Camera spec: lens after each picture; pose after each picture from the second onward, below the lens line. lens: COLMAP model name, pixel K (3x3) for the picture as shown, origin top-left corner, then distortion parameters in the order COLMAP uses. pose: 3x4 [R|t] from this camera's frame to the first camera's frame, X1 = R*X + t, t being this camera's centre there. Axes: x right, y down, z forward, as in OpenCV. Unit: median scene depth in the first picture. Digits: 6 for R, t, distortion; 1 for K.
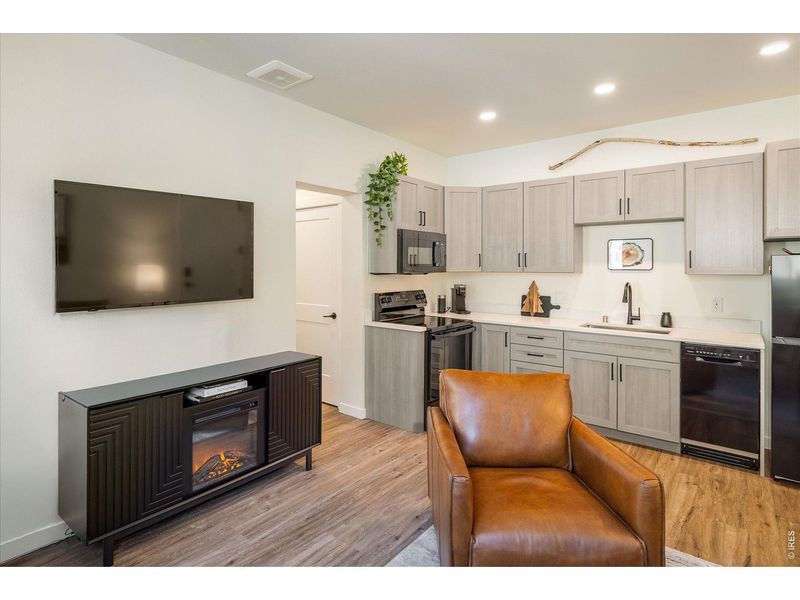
lens RADIAL K [[440.2, 0, 371.0], [0, 440.2, 265.3], [0, 0, 1]] dist [-0.000488, 0.000502]
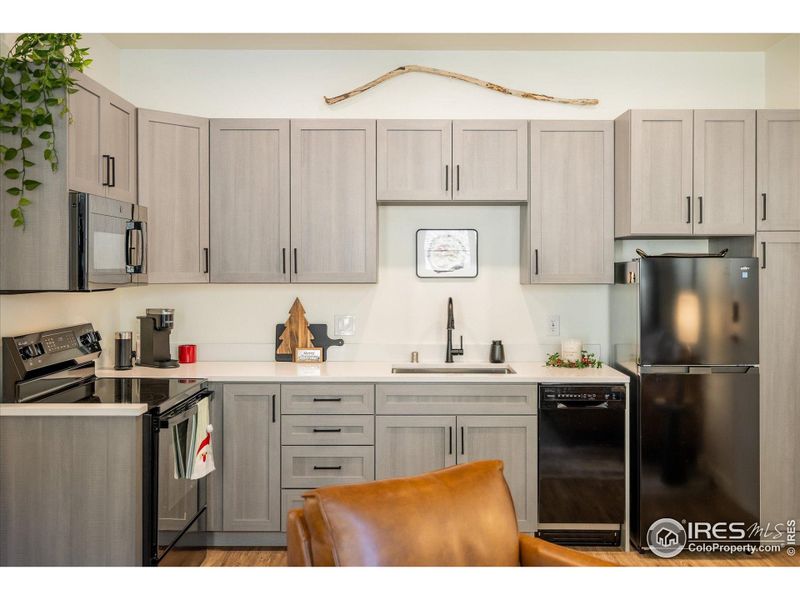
lens RADIAL K [[783.8, 0, 418.4], [0, 783.8, 269.2], [0, 0, 1]] dist [0.004125, 0.001872]
pose [[0.755763, -0.002660, 0.654840, -0.191863], [-0.001081, 0.999985, 0.005309, -0.007633], [-0.654844, -0.004720, 0.755749, 0.166567]]
